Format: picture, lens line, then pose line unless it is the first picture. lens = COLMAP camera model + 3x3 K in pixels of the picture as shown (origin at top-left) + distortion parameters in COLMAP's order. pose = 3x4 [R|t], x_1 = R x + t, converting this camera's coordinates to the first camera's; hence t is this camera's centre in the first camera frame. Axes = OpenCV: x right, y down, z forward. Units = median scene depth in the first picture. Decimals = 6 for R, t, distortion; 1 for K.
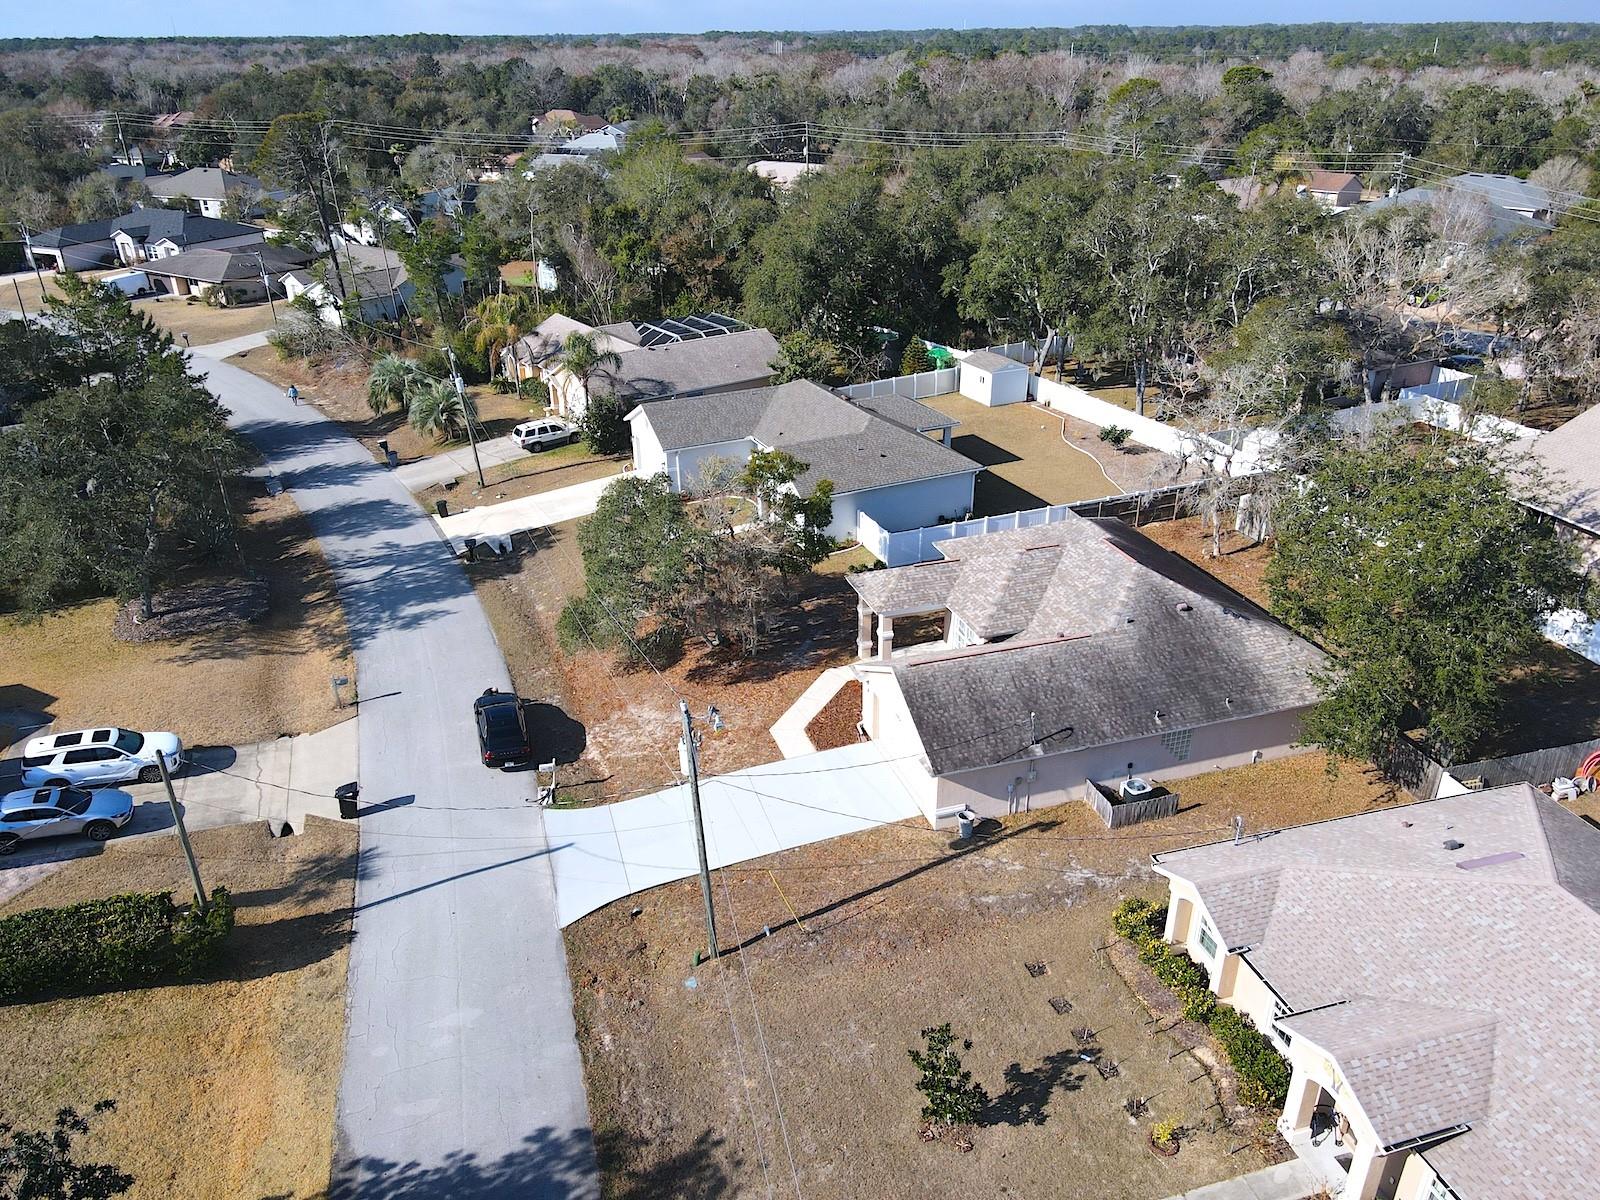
lens RADIAL K [[1180.7, 0, 800.0], [0, 1180.7, 600.0], [0, 0, 1]] dist [0.005357, 0.031899]
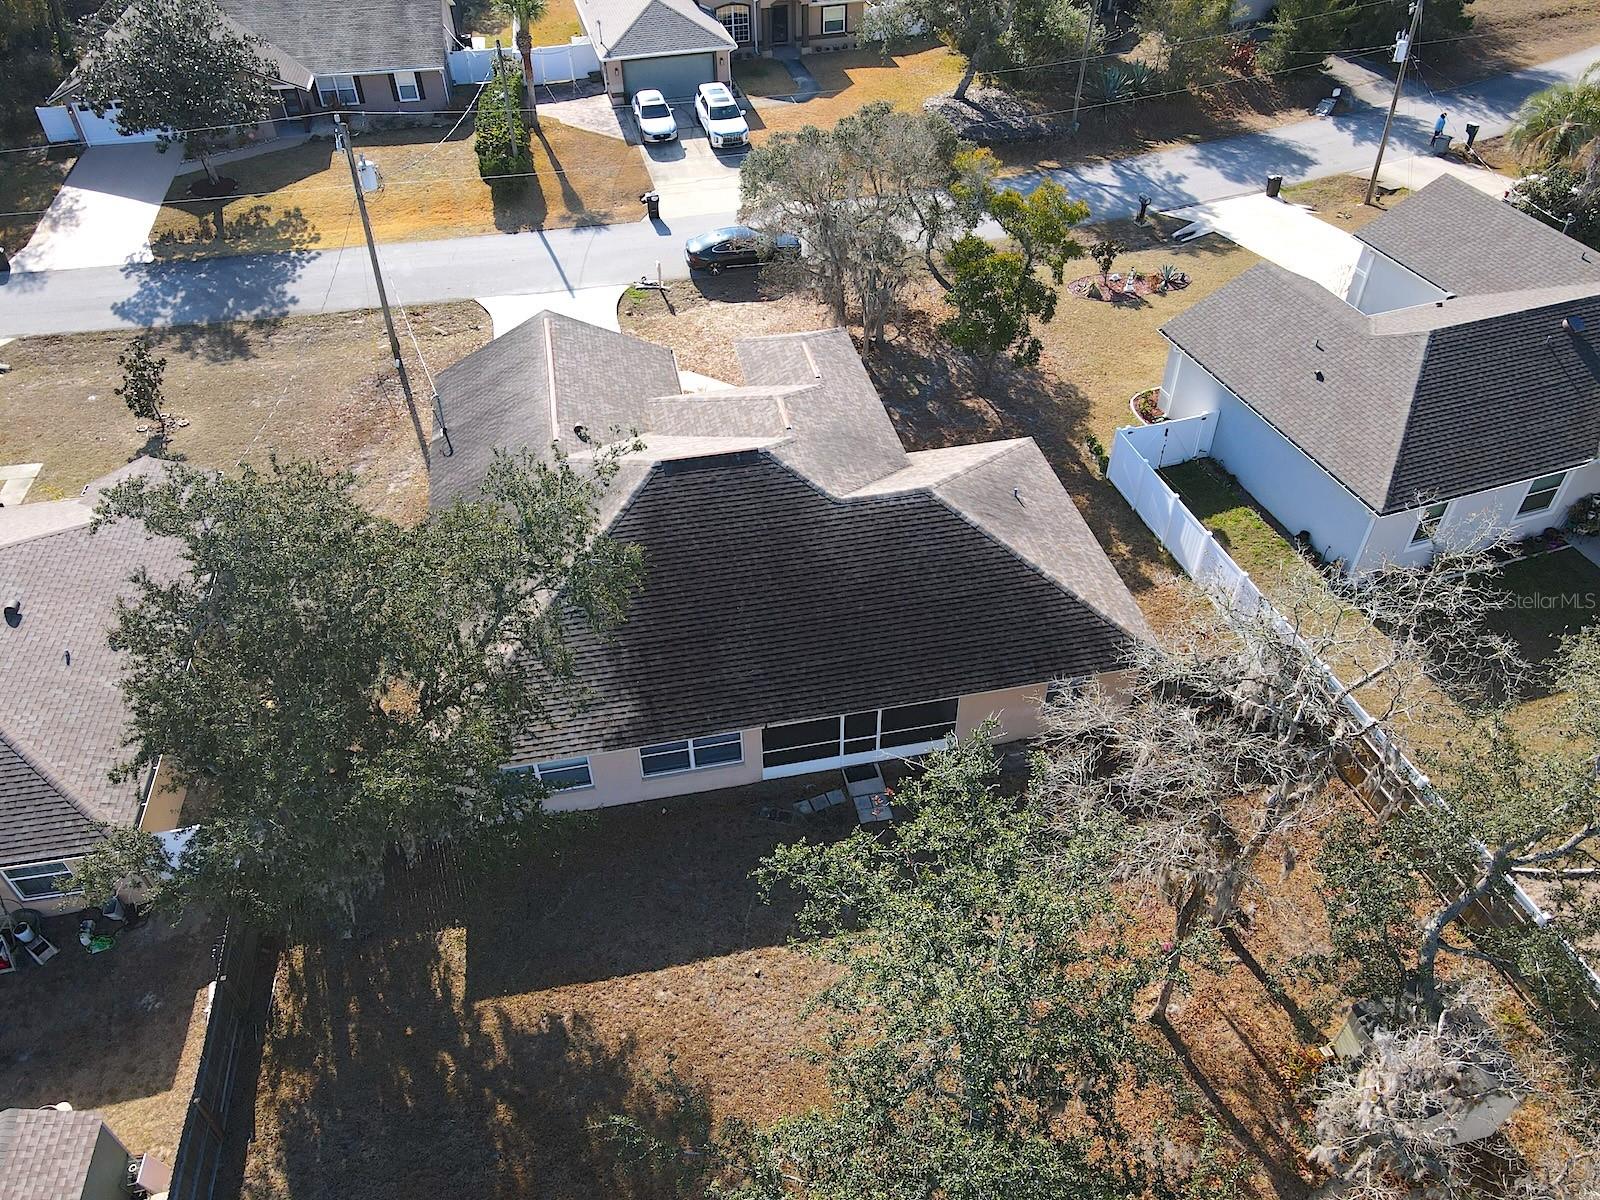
lens RADIAL K [[1180.7, 0, 800.0], [0, 1180.7, 600.0], [0, 0, 1]] dist [0.005357, 0.031899]
pose [[-0.098771, 0.675916, -0.730330, 0.593945], [-0.418441, 0.637669, 0.646750, -0.323440], [0.902858, 0.369480, 0.219847, 0.694671]]
